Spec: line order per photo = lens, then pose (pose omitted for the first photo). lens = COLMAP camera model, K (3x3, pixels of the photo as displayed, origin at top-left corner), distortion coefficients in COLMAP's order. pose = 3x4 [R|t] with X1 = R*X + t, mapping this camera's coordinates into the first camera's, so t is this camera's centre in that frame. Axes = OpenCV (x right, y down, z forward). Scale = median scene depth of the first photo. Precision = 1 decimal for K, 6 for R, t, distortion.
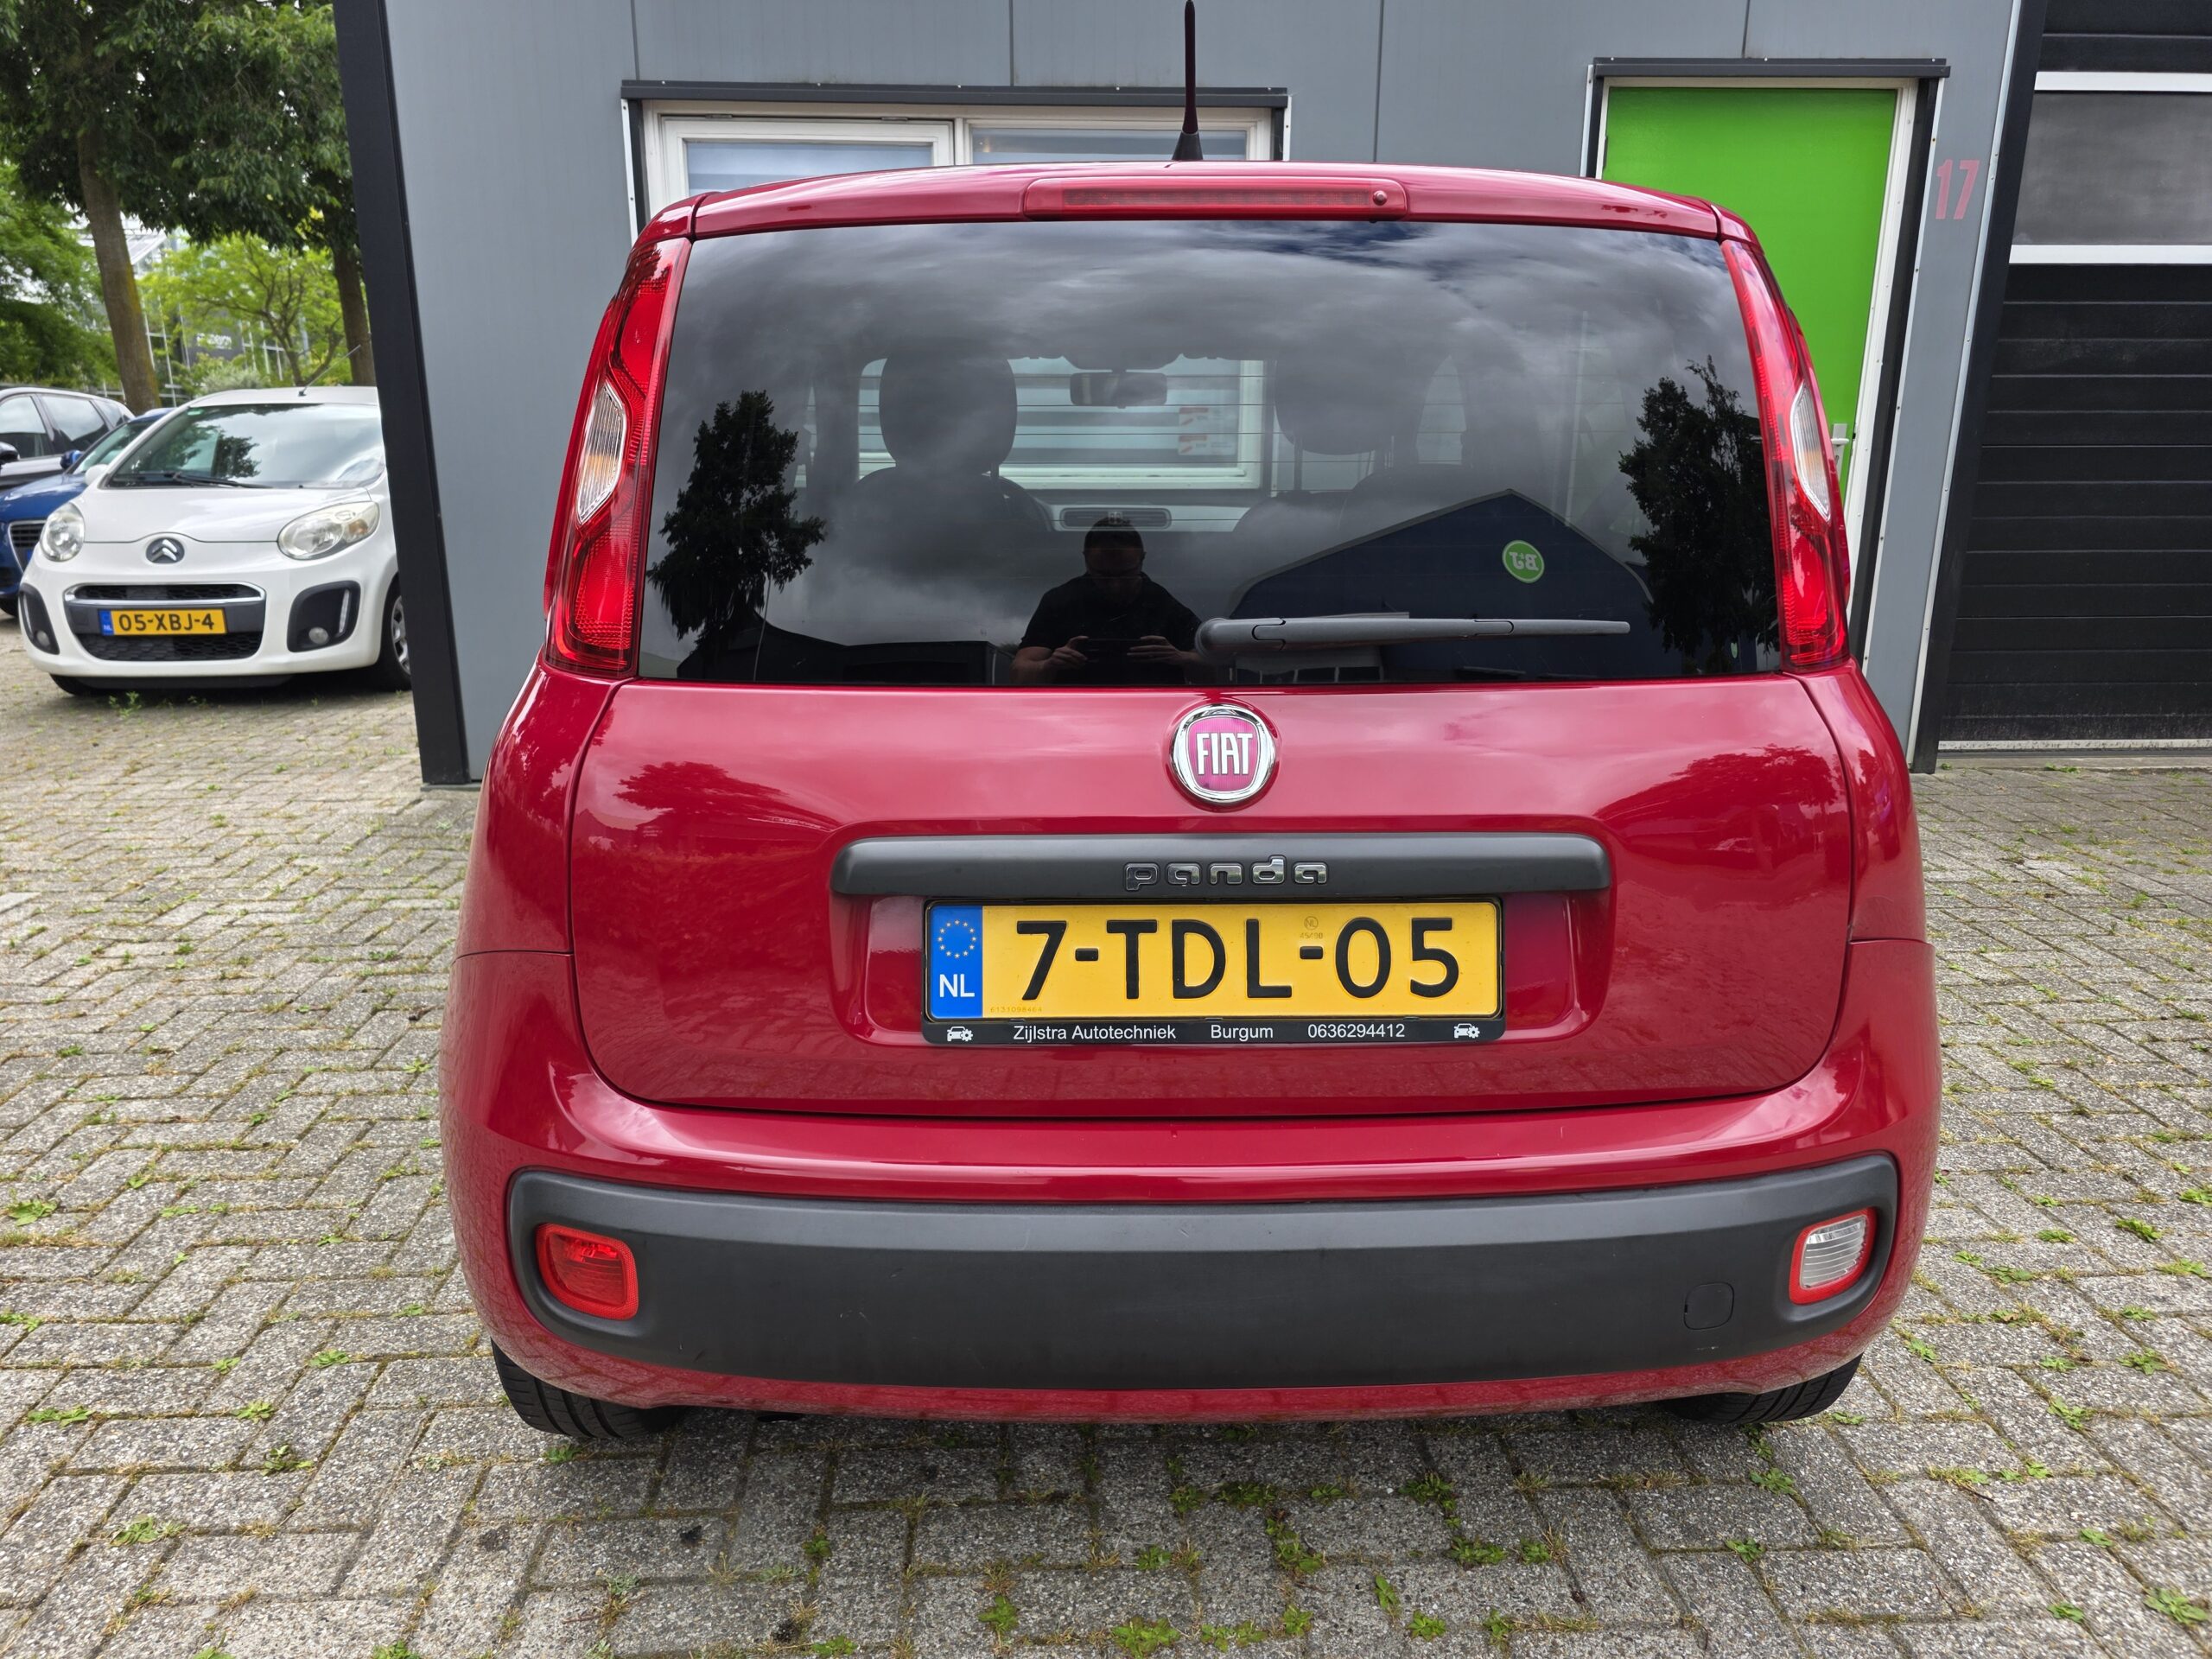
lens RADIAL K [[1500.1, 0, 1108.9], [0, 1500.1, 837.9], [0, 0, 1]] dist [0.040575, -0.031099]
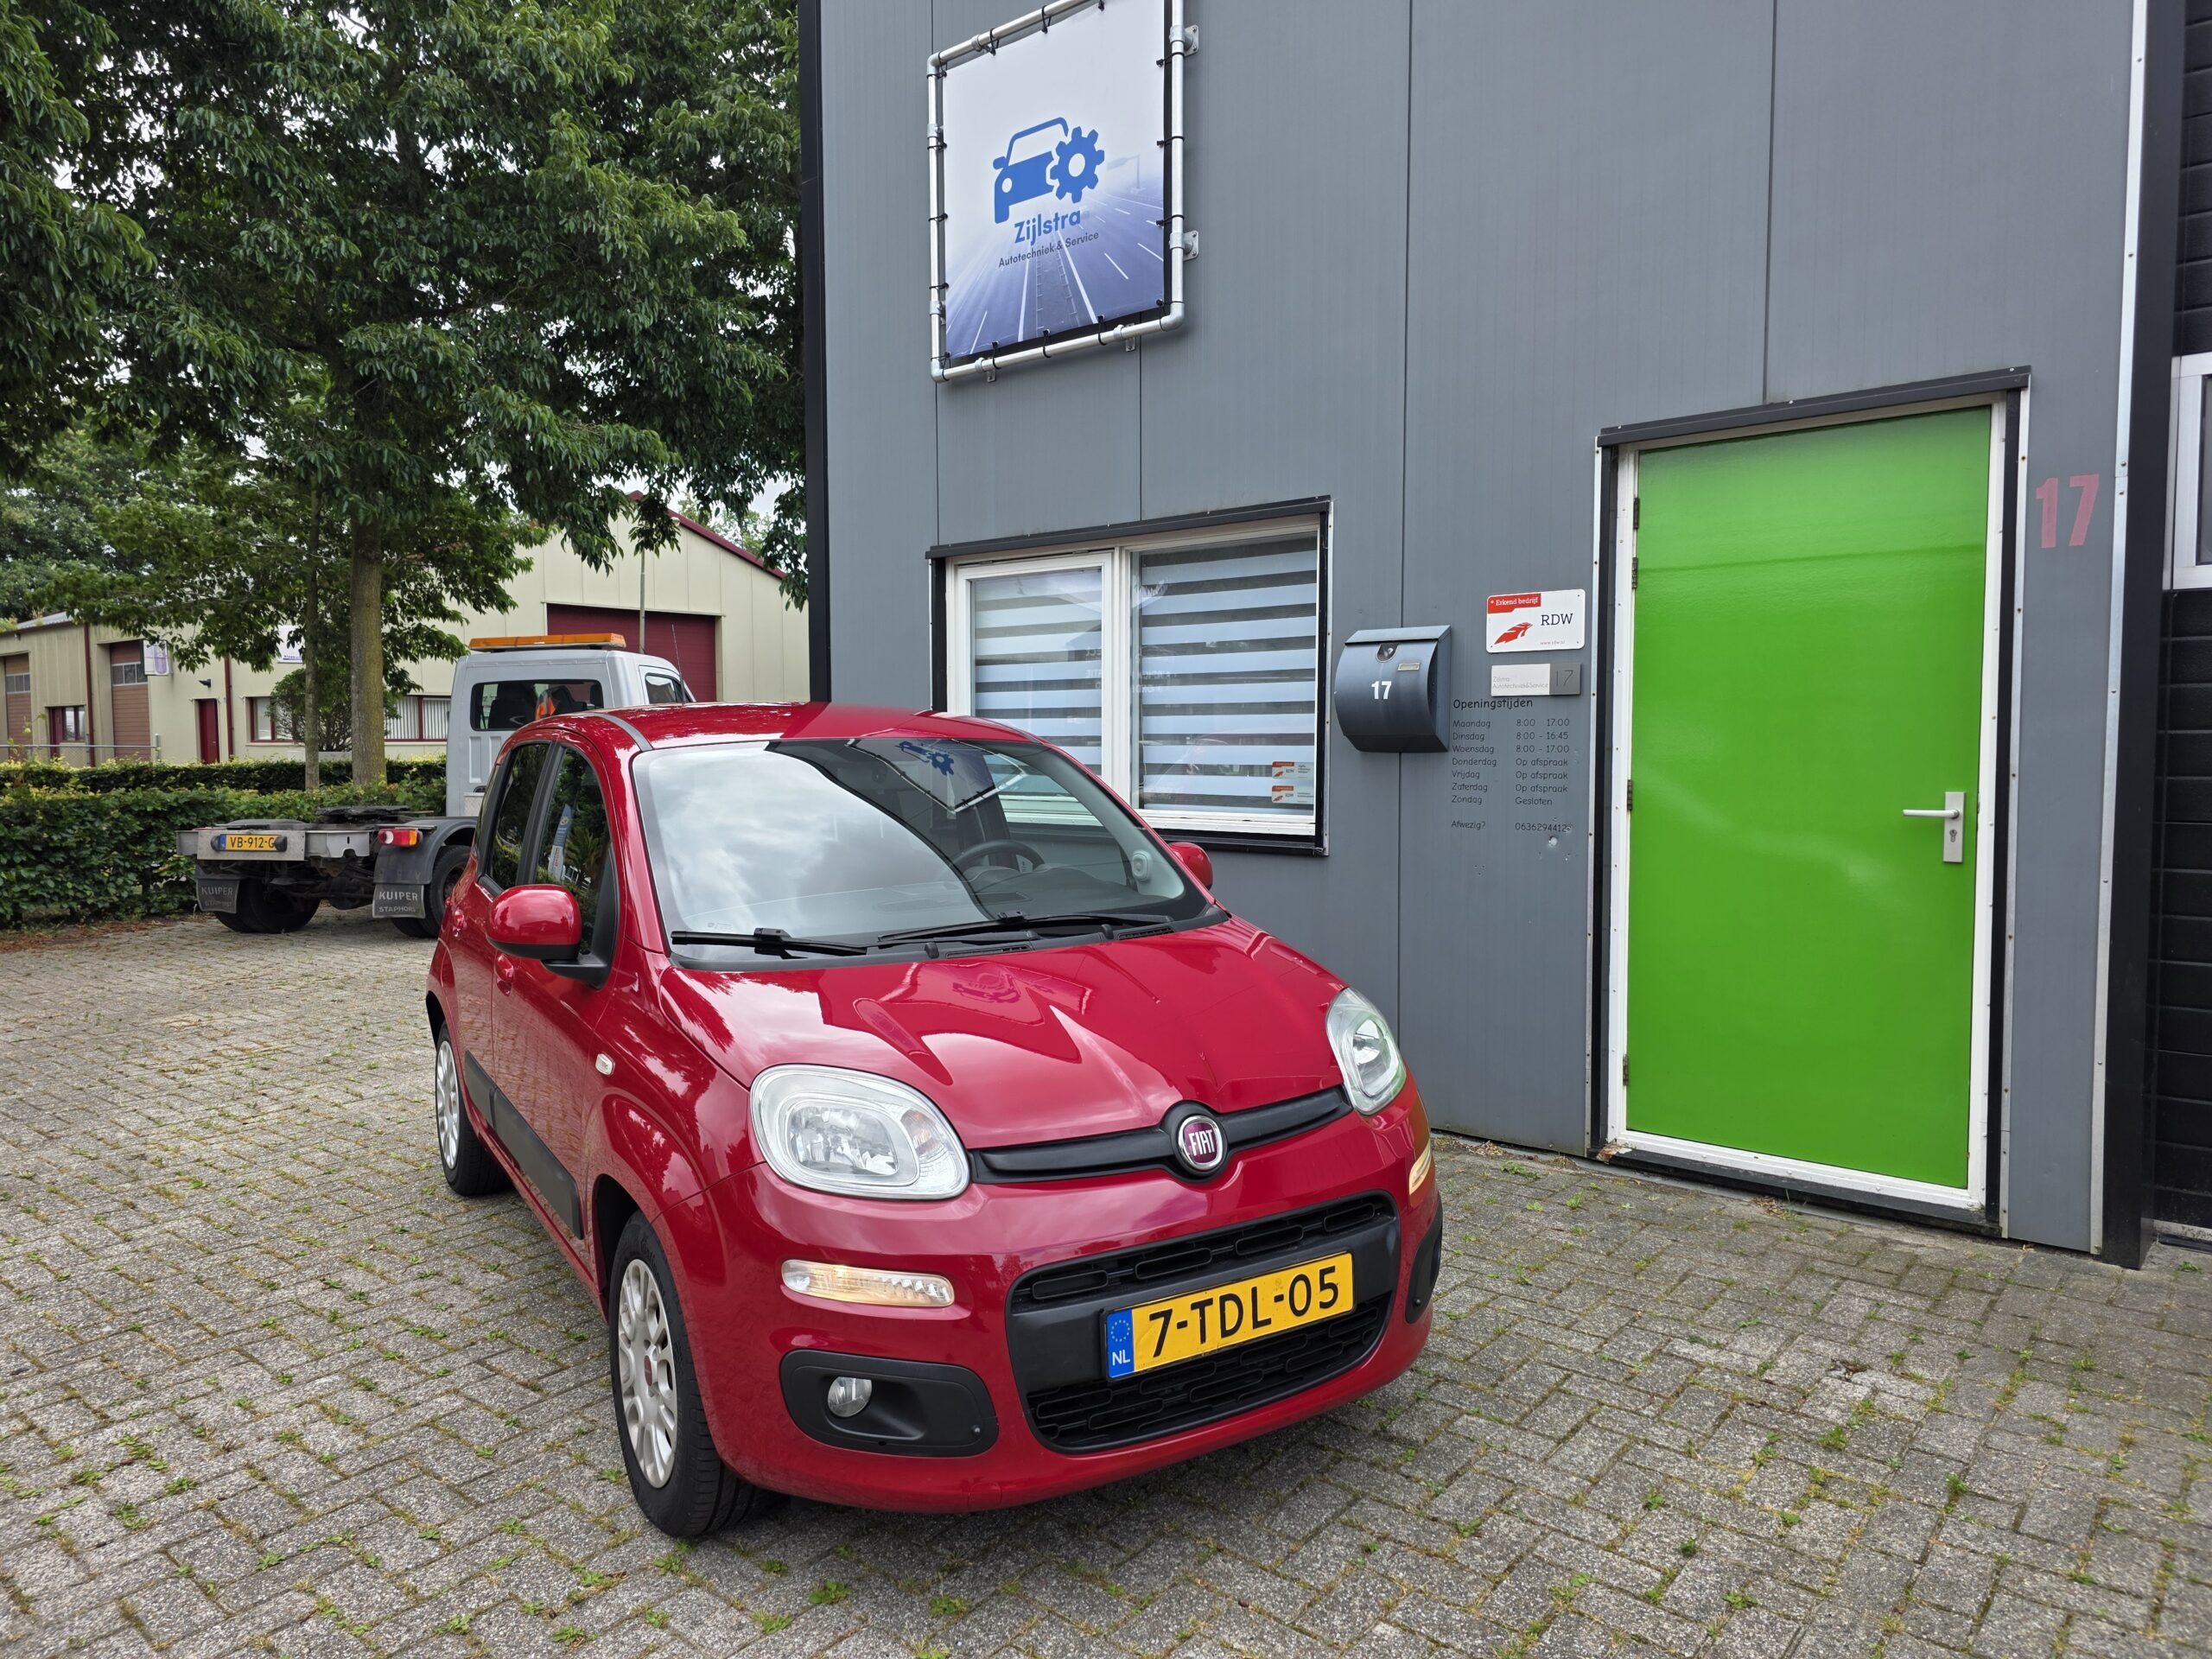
lens RADIAL K [[1500.3, 0, 1098.2], [0, 1500.3, 825.1], [0, 0, 1]] dist [0.039084, -0.029418]
pose [[0.724460, 0.034459, -0.688455, 0.754773], [-0.166174, 0.978025, -0.125912, -0.082304], [0.668987, 0.205621, 0.714266, 0.129203]]
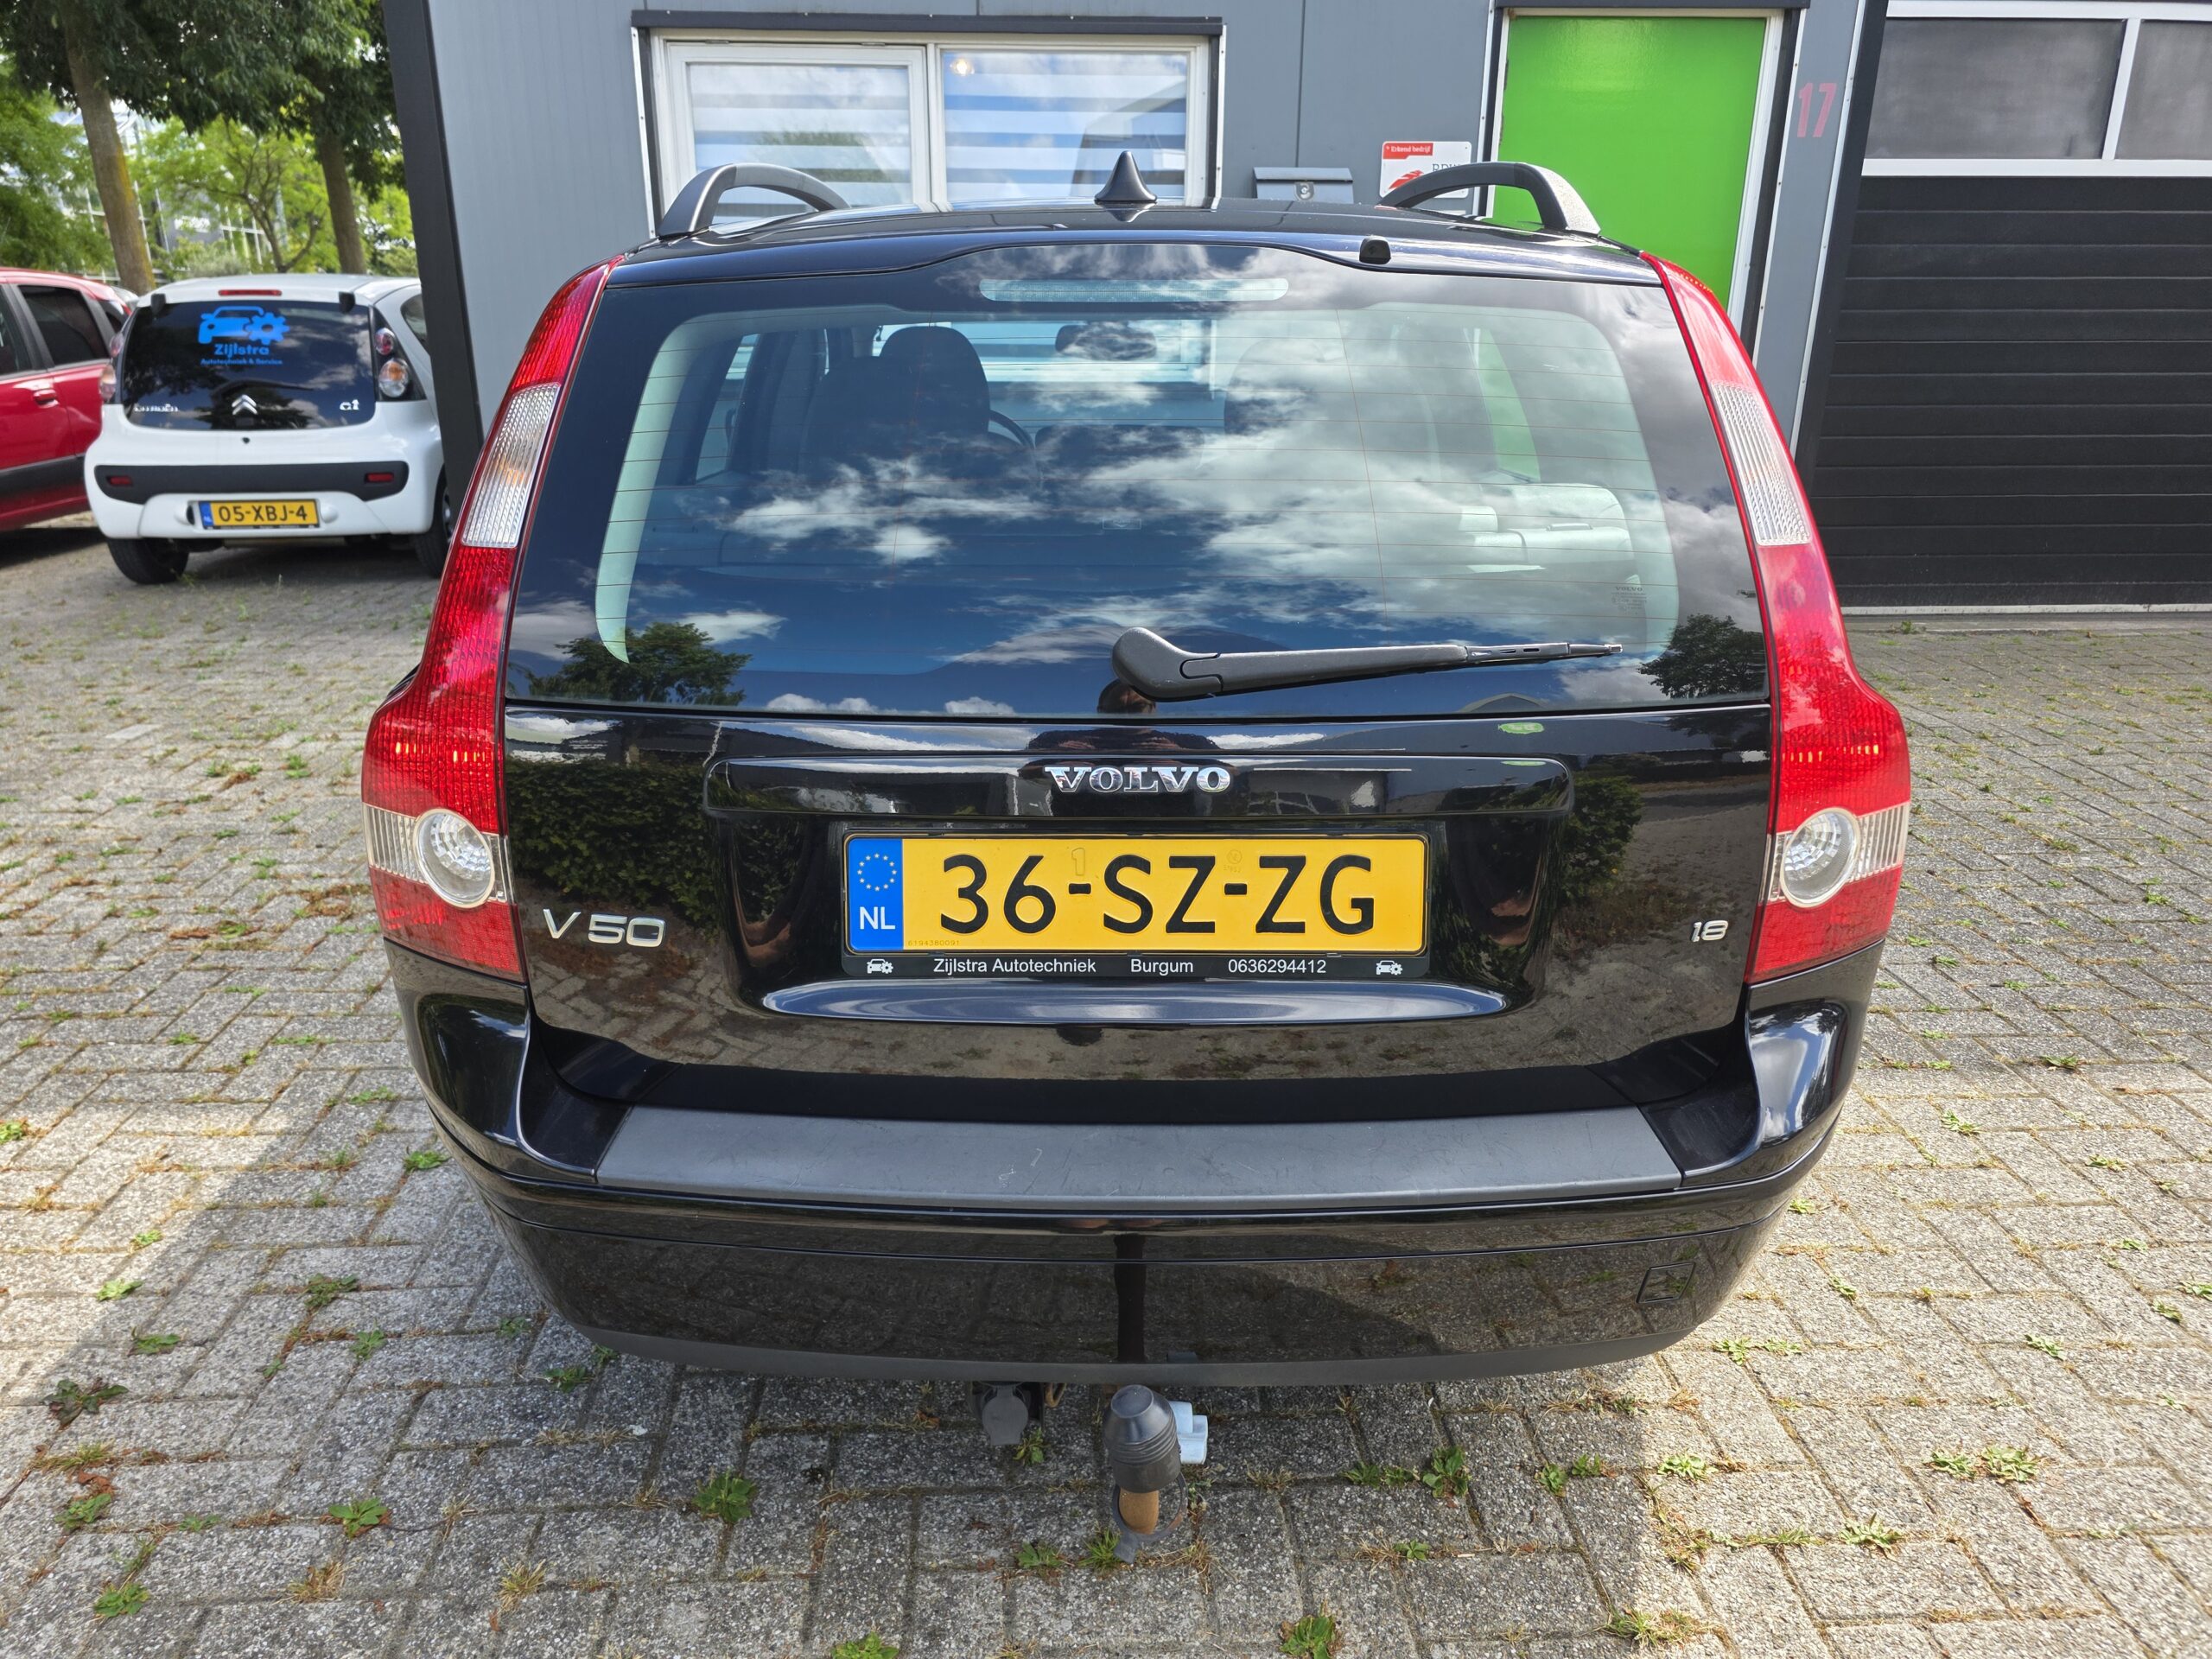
lens RADIAL K [[1500.1, 0, 1108.9], [0, 1500.1, 837.9], [0, 0, 1]] dist [0.040575, -0.031099]
pose [[0.999993, -0.000146, 0.003727, 0.028449], [-0.000109, 0.997657, 0.068409, 0.036064], [-0.003728, -0.068409, 0.997650, -0.162511]]
